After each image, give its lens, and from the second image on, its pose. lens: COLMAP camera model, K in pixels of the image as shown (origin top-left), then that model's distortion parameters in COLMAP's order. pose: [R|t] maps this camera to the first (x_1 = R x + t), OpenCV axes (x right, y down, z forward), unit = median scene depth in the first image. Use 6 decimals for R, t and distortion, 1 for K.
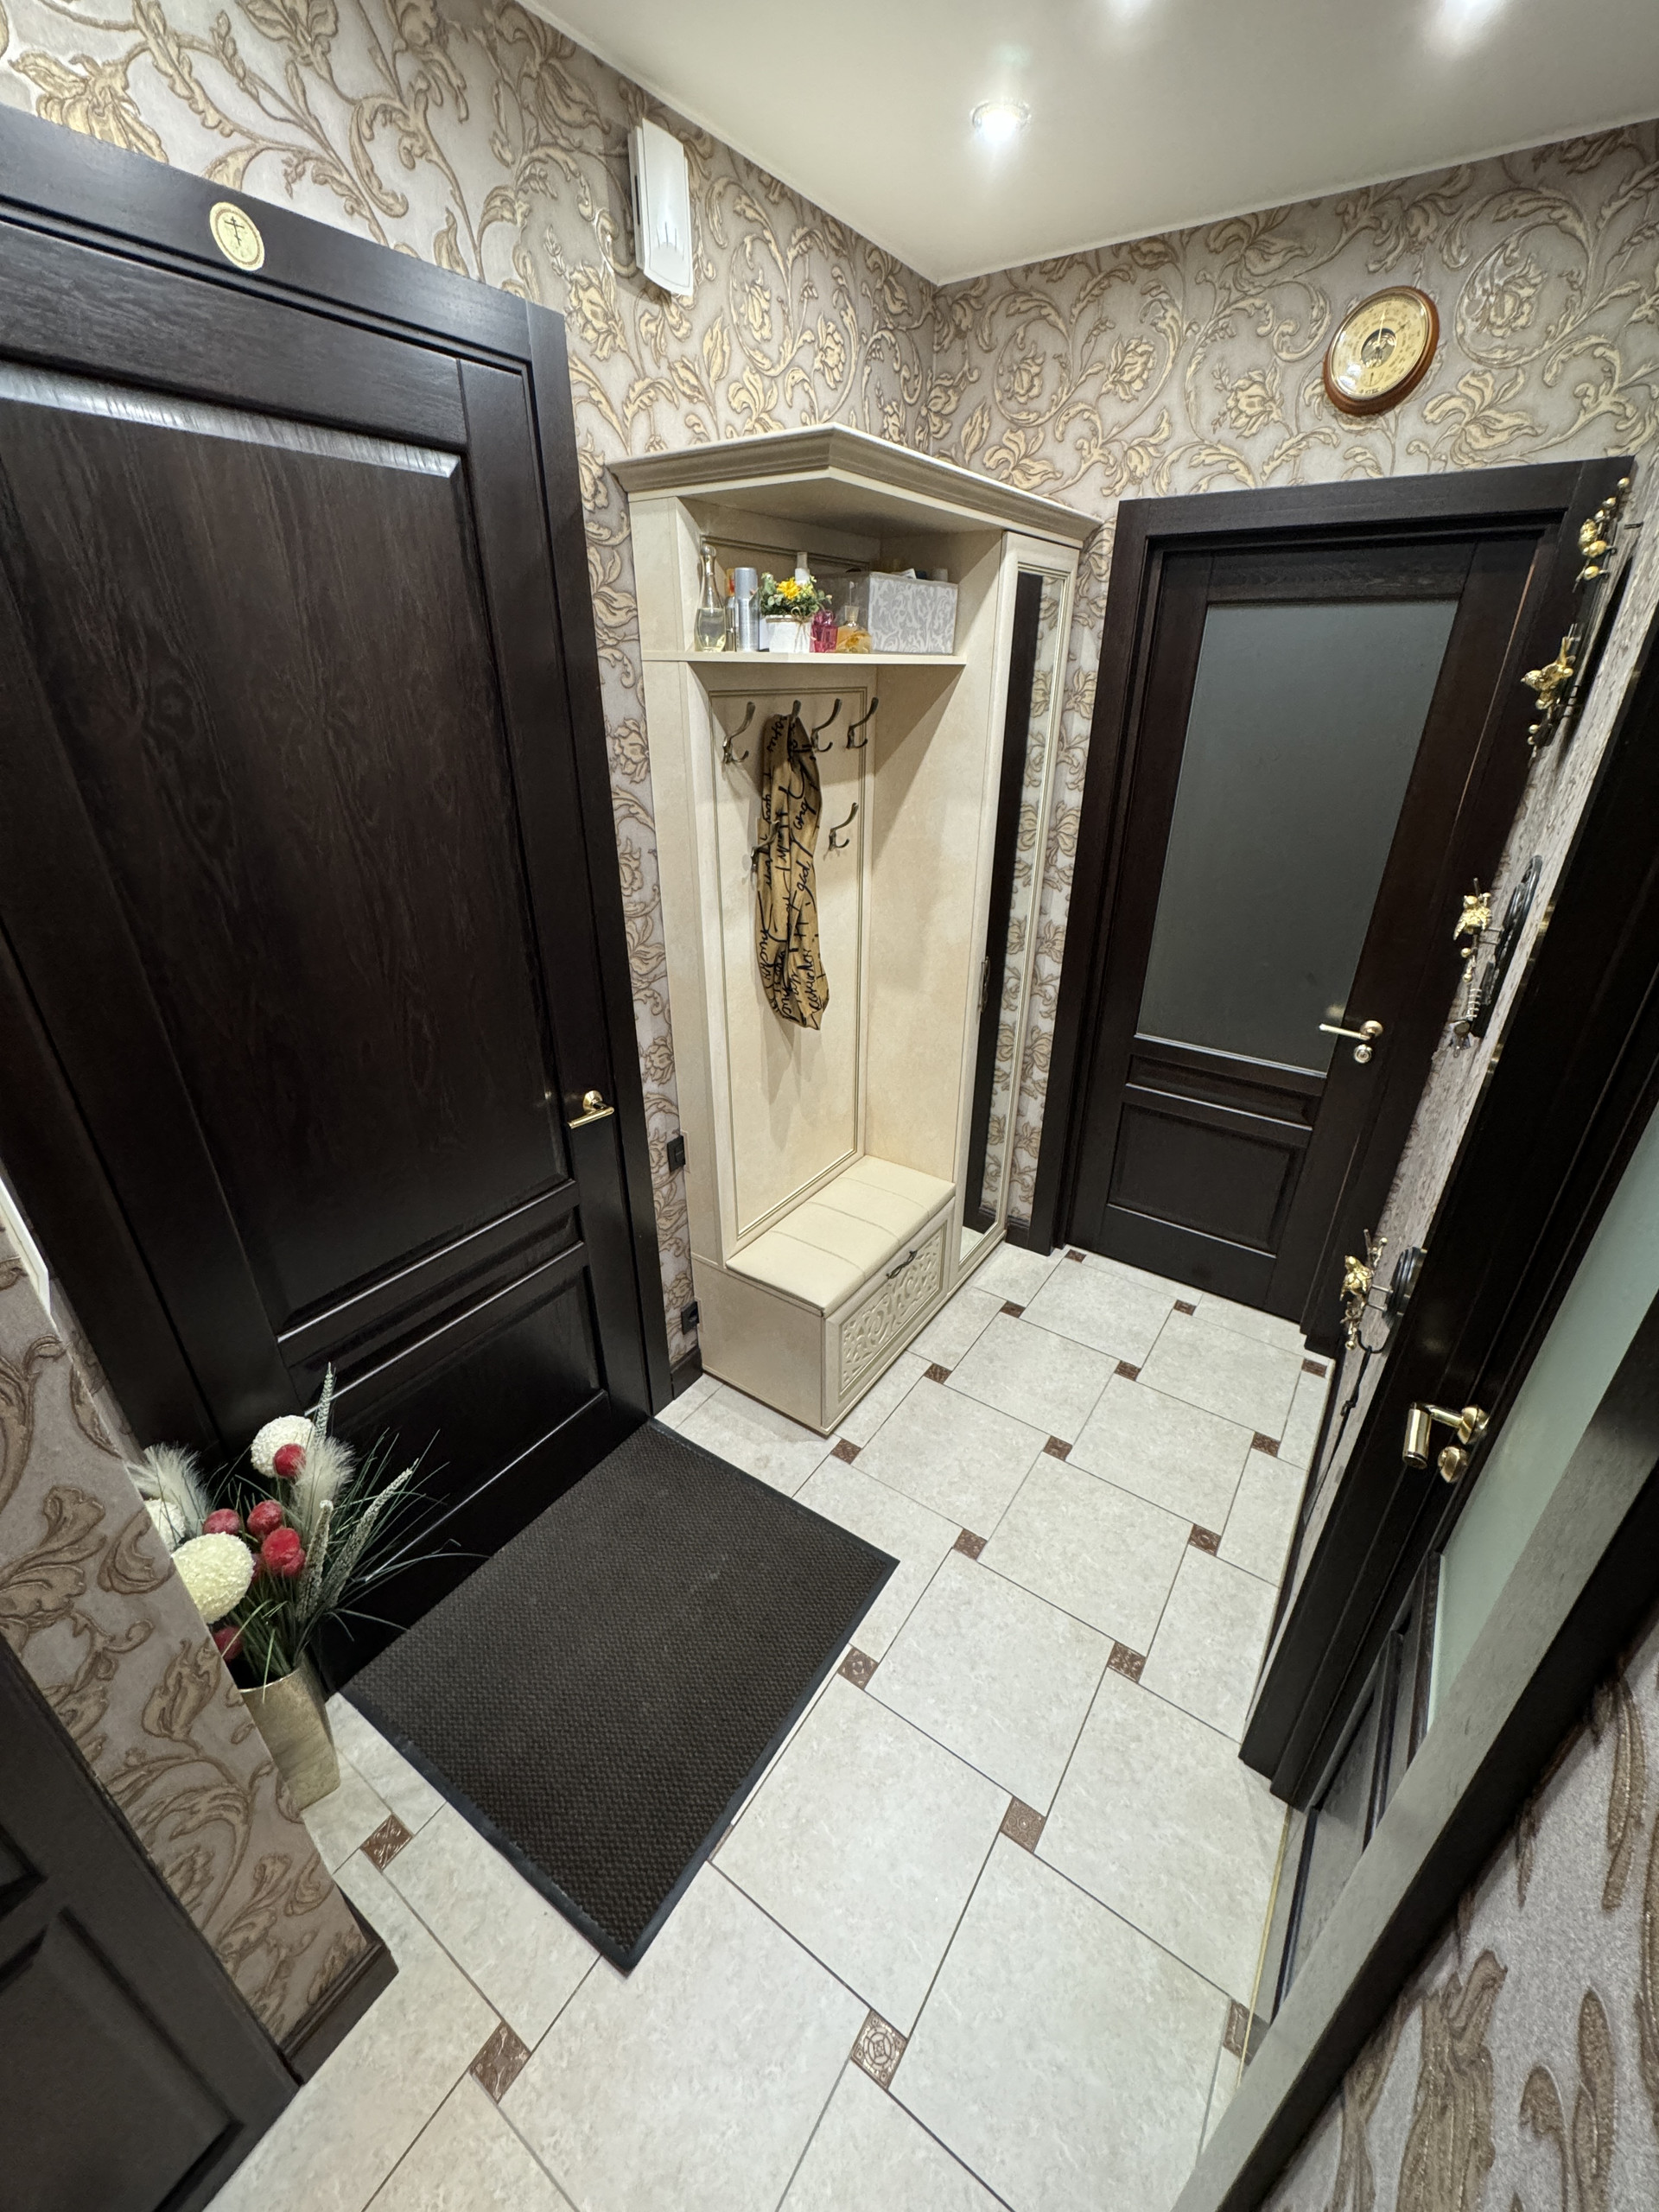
lens RADIAL K [[879.6, 0, 829.1], [0, 879.6, 1105.5], [0, 0, 1]] dist [-0.001016, 0.000261]
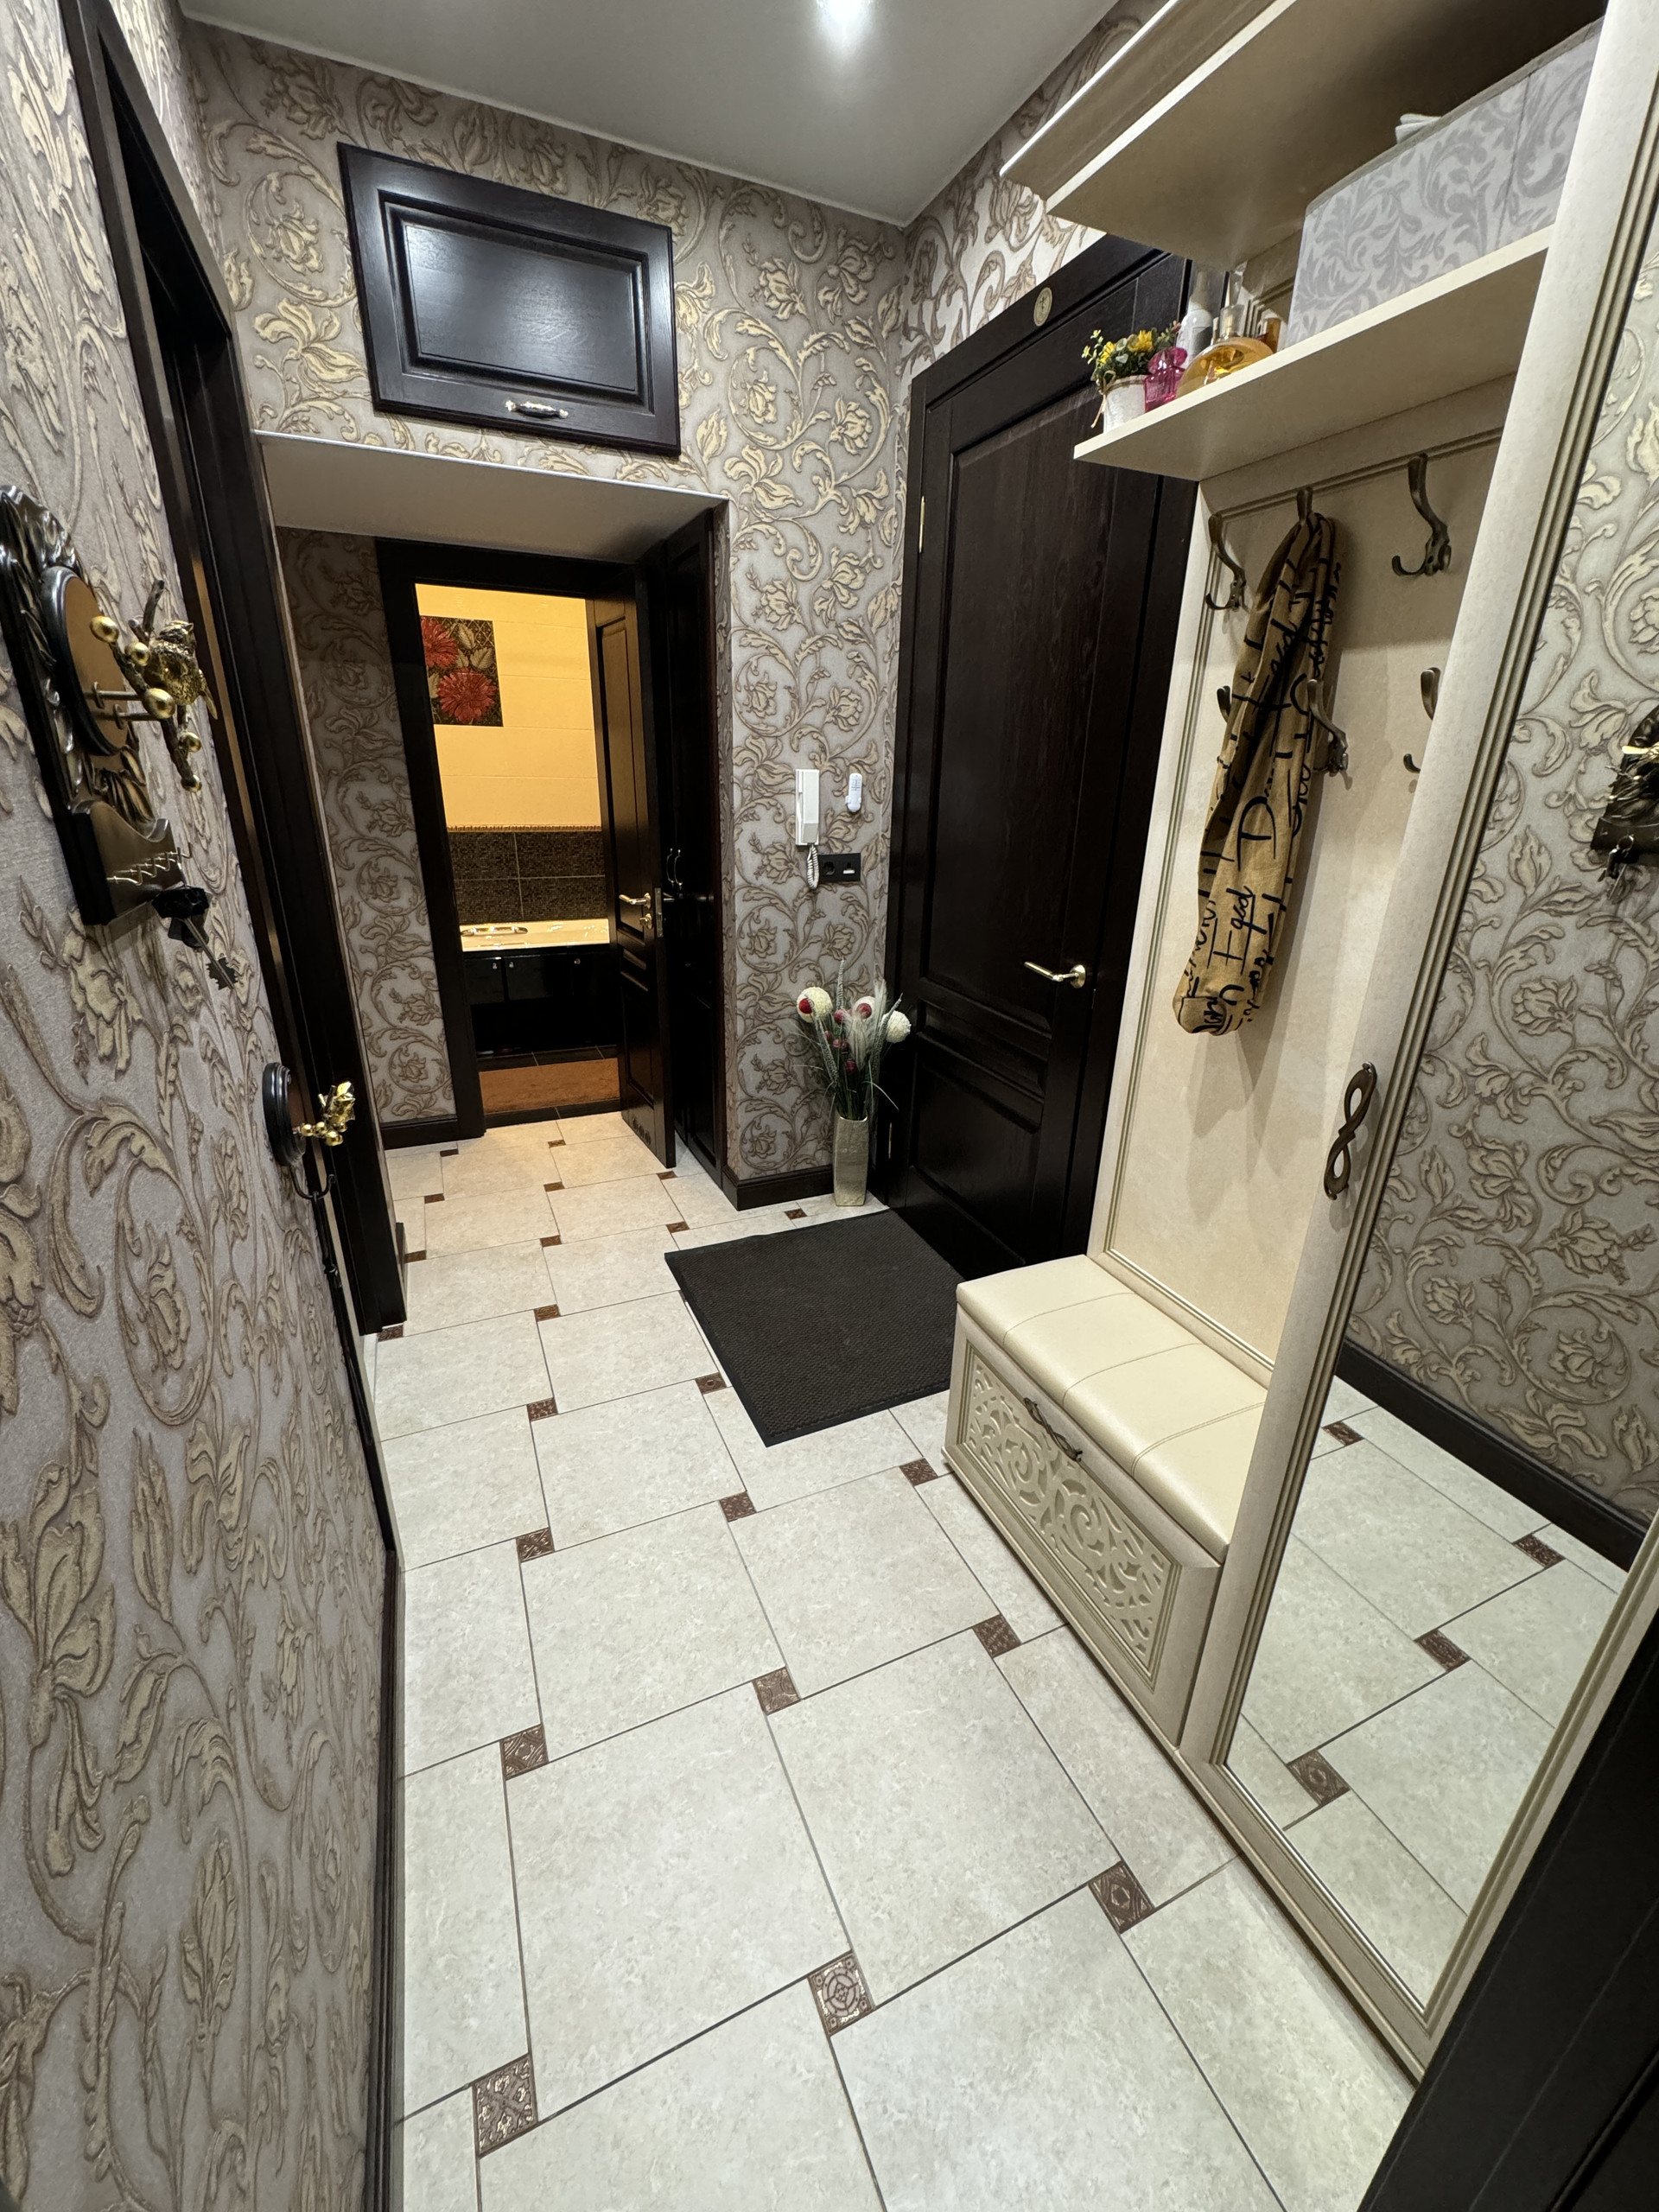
lens RADIAL K [[879.6, 0, 832.3], [0, 879.6, 1106.1], [0, 0, 1]] dist [-0.001016, 0.000261]
pose [[-0.520658, 0.294337, -0.801424, 0.929078], [-0.404953, 0.741247, 0.535319, -0.403191], [0.751617, 0.603257, -0.266744, 1.425797]]
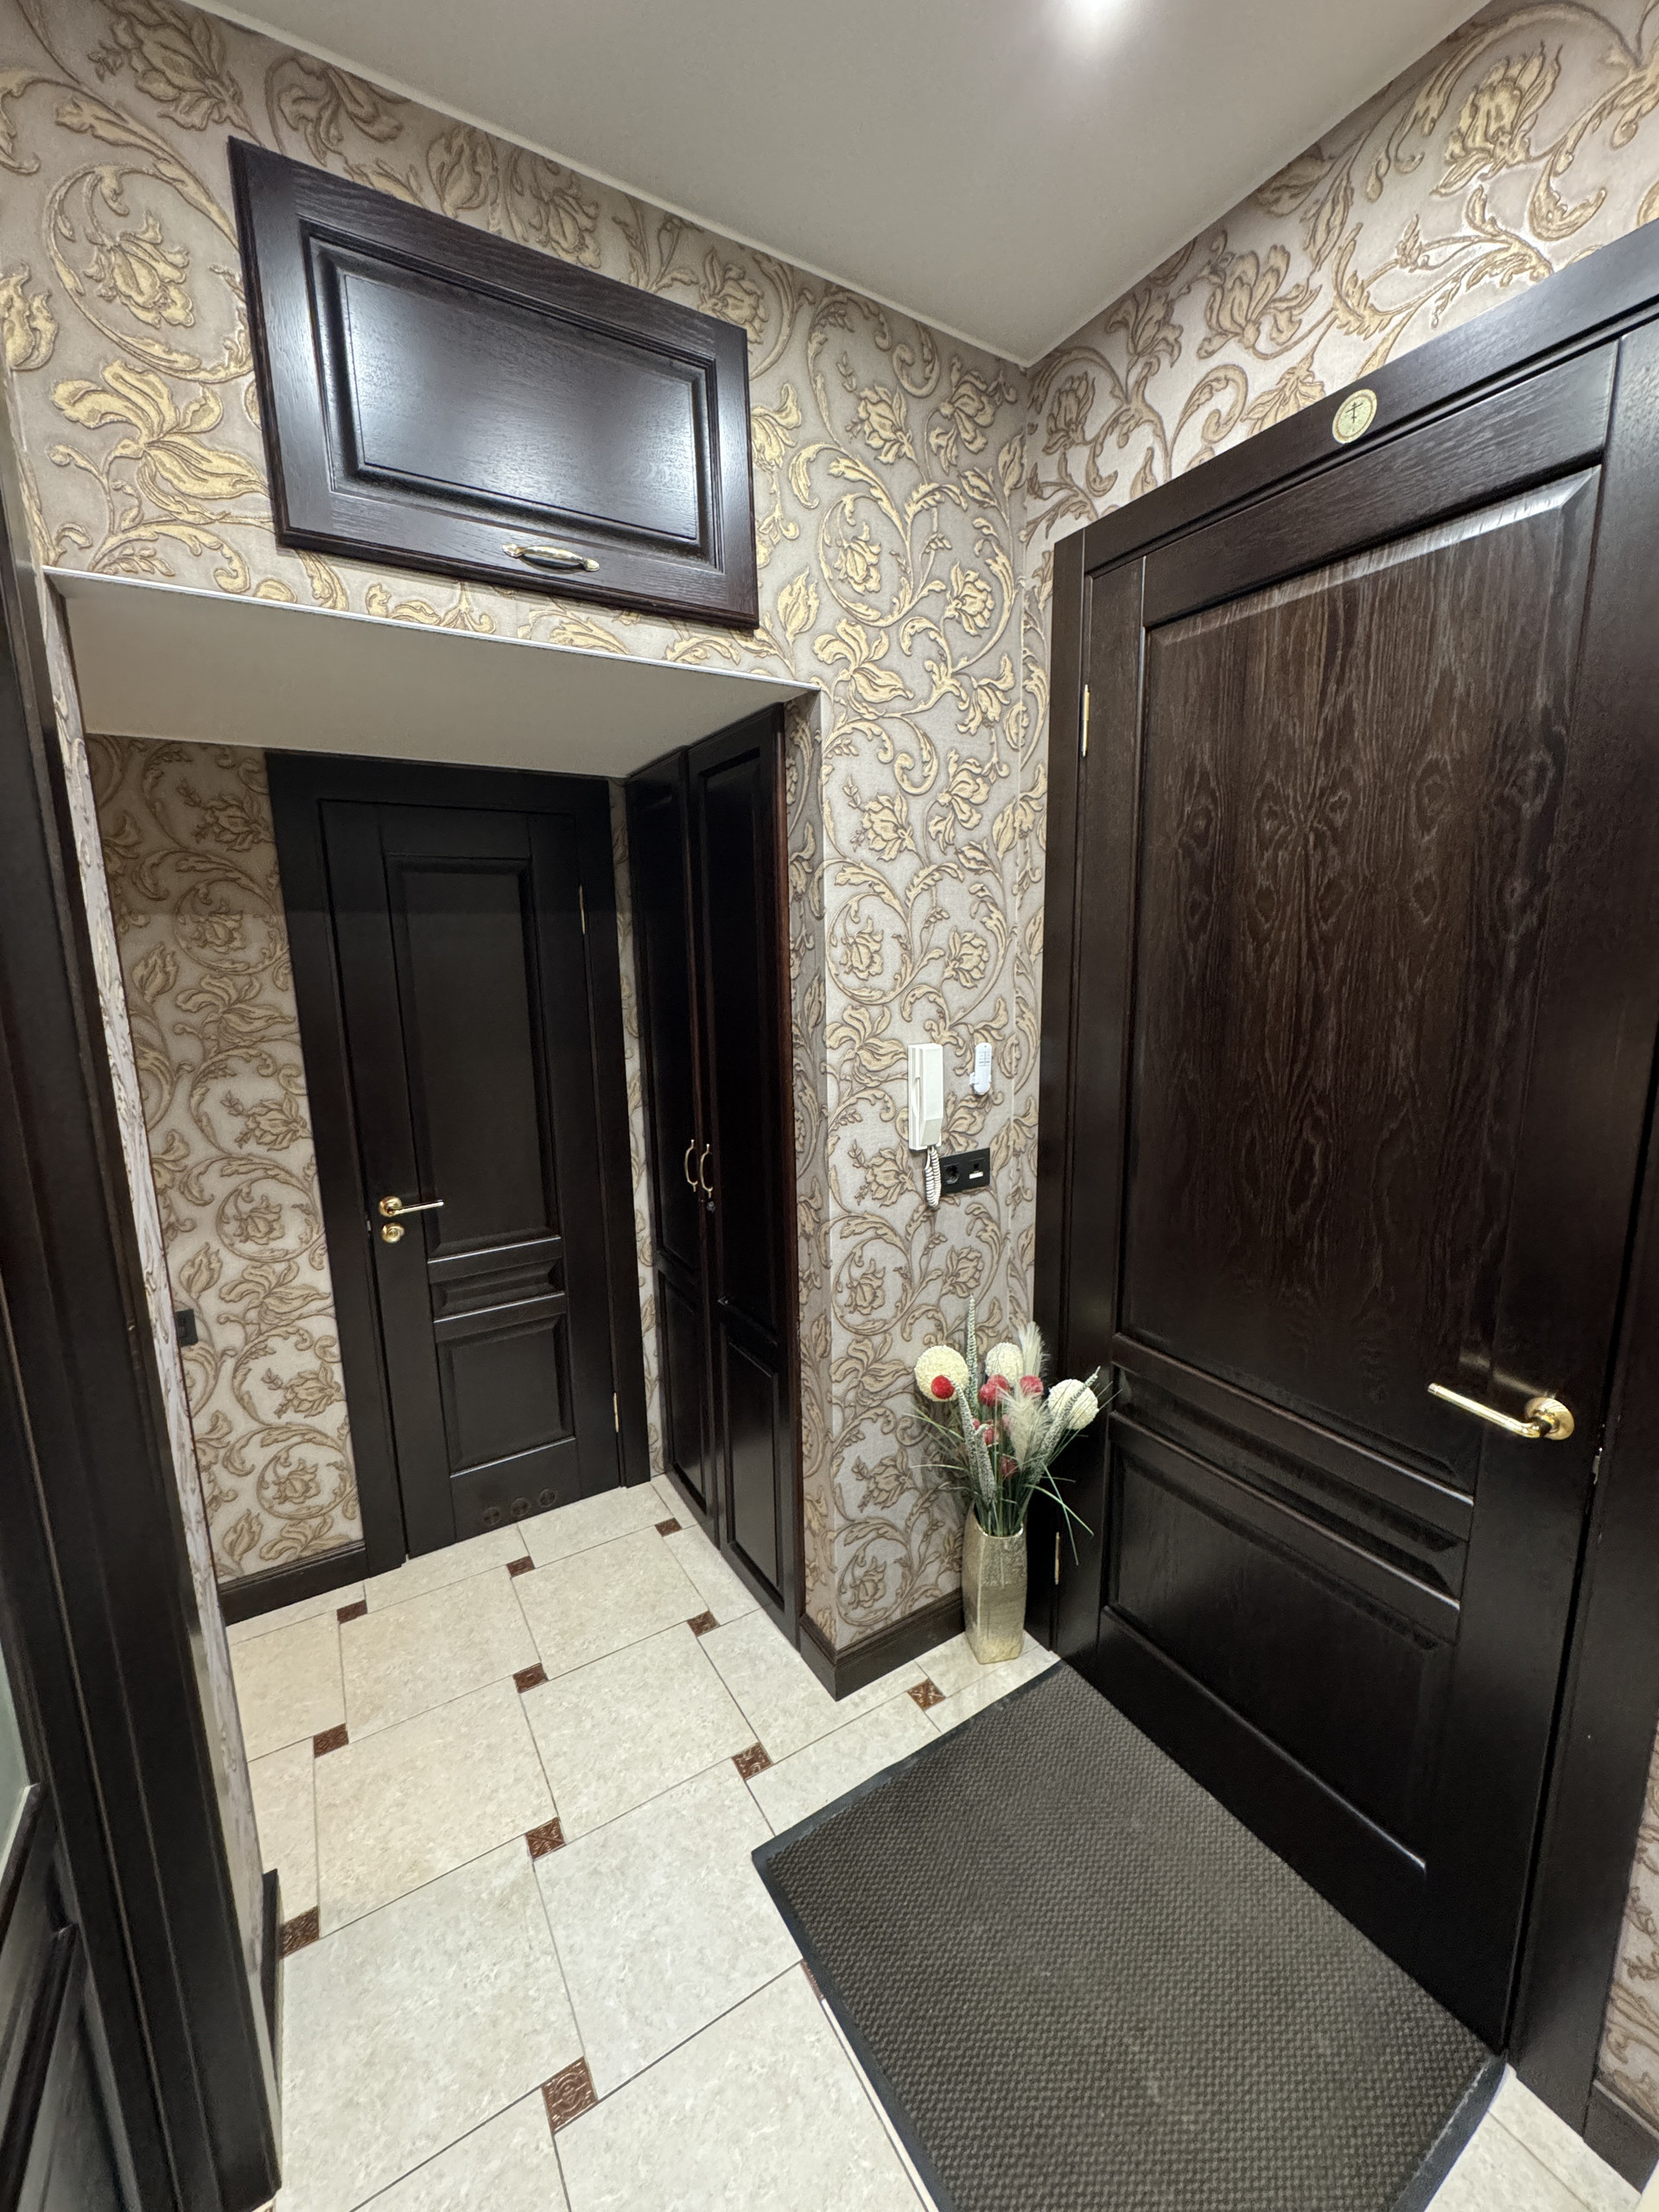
lens RADIAL K [[879.6, 0, 832.4], [0, 879.6, 1106.3], [0, 0, 1]] dist [-0.001016, 0.000261]
pose [[-0.406918, 0.167110, -0.898049, 0.524093], [-0.397218, 0.852936, 0.338700, -0.237472], [0.822579, 0.494544, -0.280696, 0.824304]]
